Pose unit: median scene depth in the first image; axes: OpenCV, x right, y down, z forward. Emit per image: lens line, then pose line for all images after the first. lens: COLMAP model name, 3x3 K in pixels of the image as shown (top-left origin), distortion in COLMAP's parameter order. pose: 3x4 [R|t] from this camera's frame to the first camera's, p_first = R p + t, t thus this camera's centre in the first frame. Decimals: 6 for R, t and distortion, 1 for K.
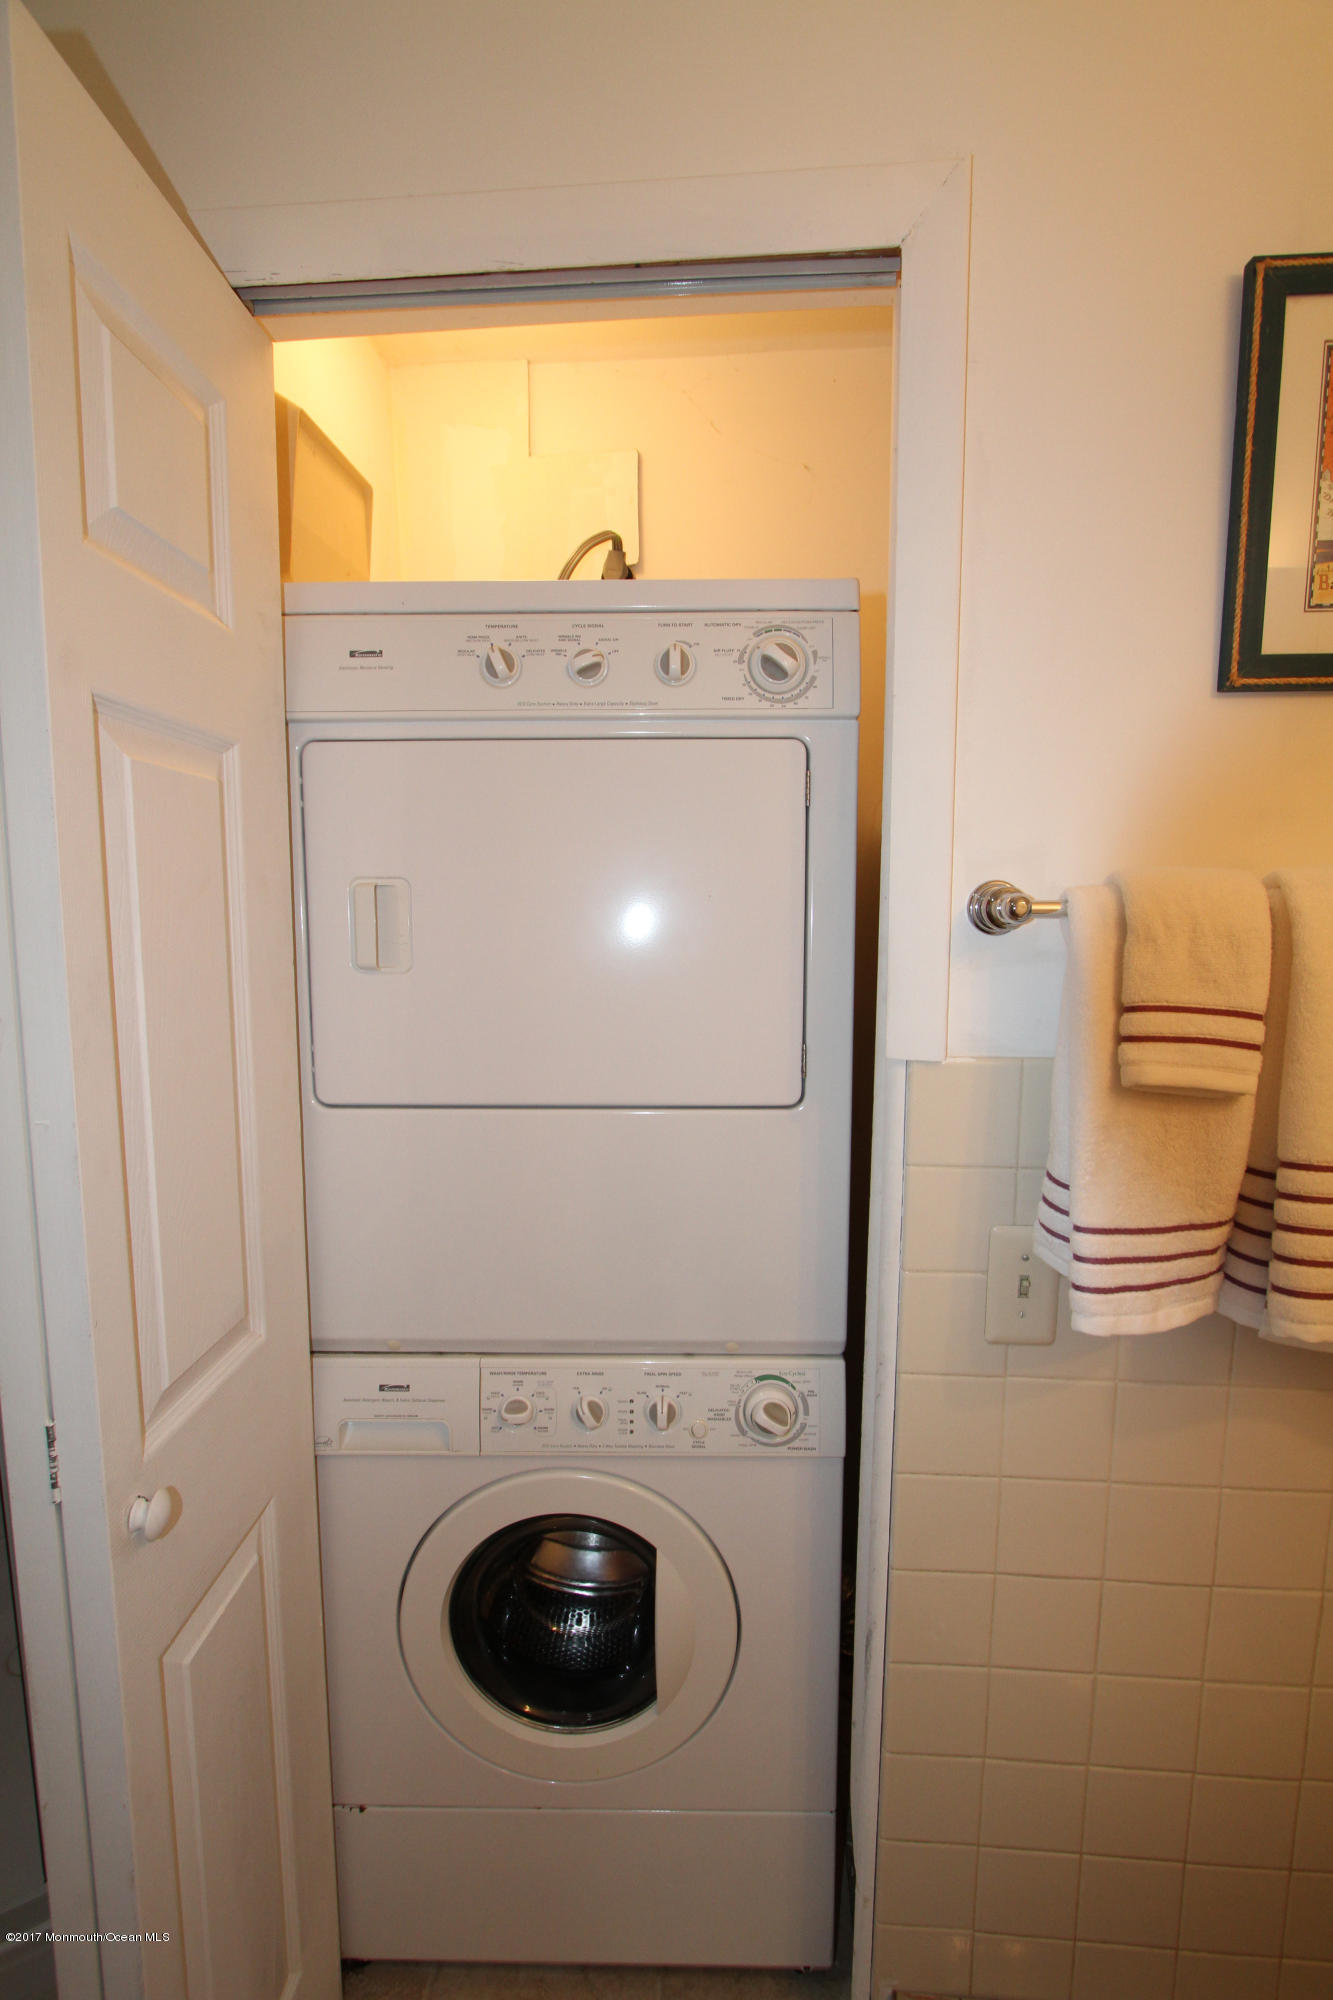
lens RADIAL K [[975.9, 0, 664.5], [0, 975.9, 996.4], [0, 0, 1]] dist [-0.001697, 0.000546]
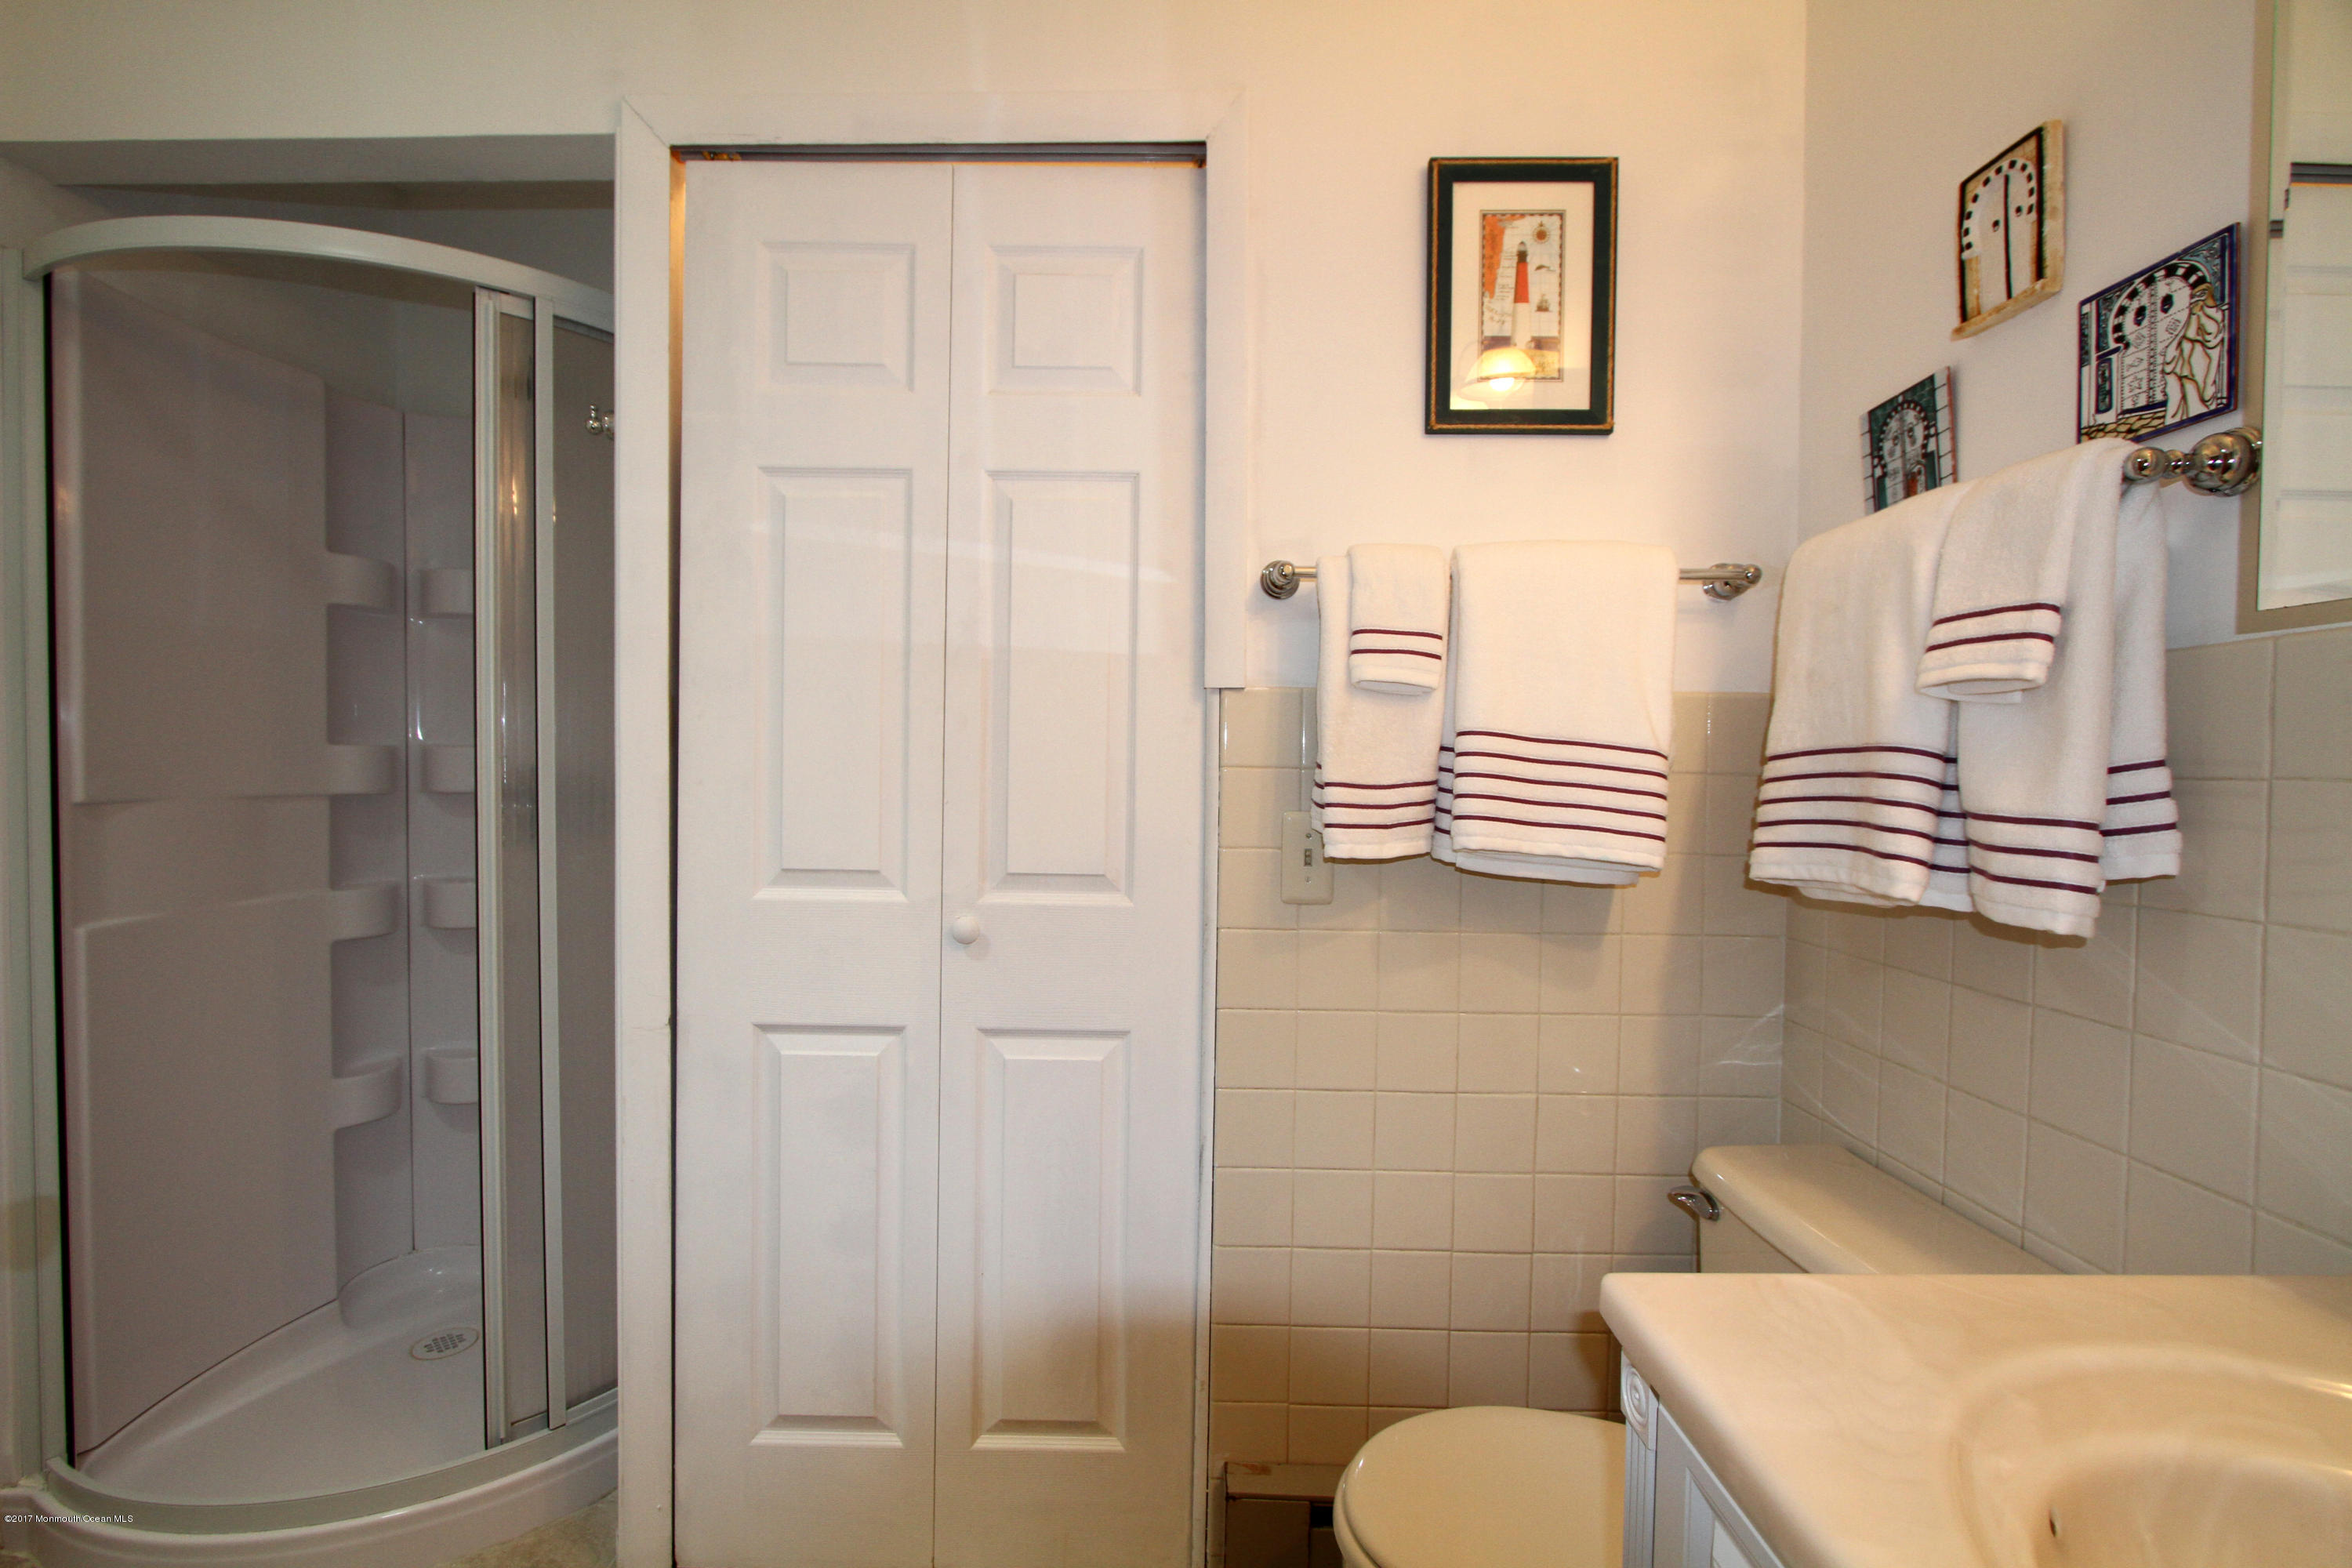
lens RADIAL K [[1067.4, 0, 1173.2], [0, 1067.4, 776.2], [0, 0, 1]] dist [0.002819, 0.000090]
pose [[0.997920, 0.005961, 0.064184, 0.093980], [0.001172, 0.993873, -0.110521, 0.384474], [-0.064449, 0.110366, 0.991799, -0.521263]]
